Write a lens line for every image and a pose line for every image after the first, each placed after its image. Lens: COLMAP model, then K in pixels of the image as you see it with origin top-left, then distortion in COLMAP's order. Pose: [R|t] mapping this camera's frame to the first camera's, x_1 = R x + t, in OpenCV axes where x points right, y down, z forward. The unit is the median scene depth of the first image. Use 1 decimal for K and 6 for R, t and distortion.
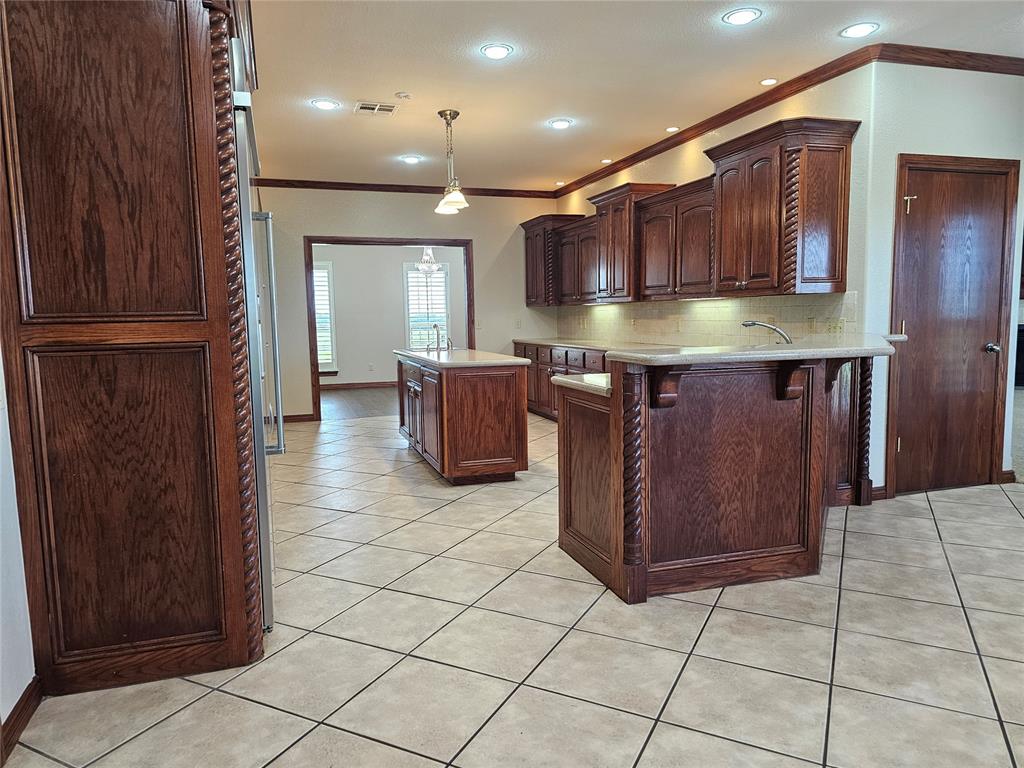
lens RADIAL K [[687.1, 0, 501.9], [0, 687.1, 388.7], [0, 0, 1]] dist [0.047588, -0.038671]
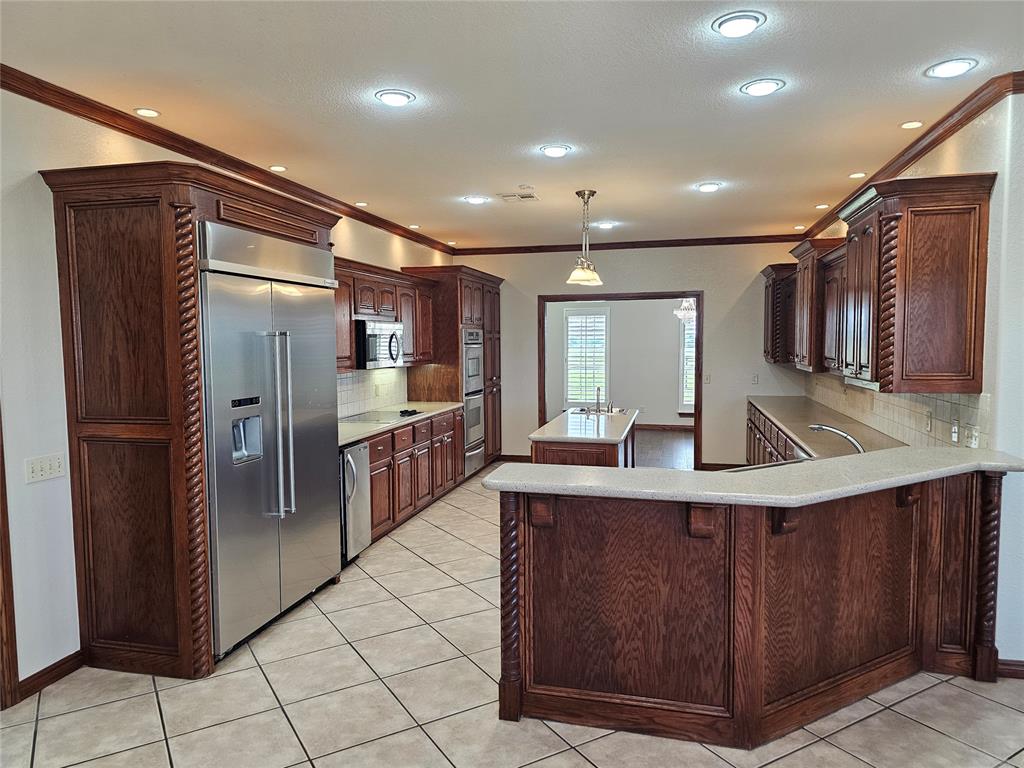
lens RADIAL K [[687.1, 0, 507.2], [0, 687.1, 391.2], [0, 0, 1]] dist [0.047588, -0.038671]
pose [[0.851759, 0.051294, -0.521416, 0.656180], [-0.064594, 0.997885, -0.007352, -0.149055], [0.519936, 0.039943, 0.853271, 0.117214]]
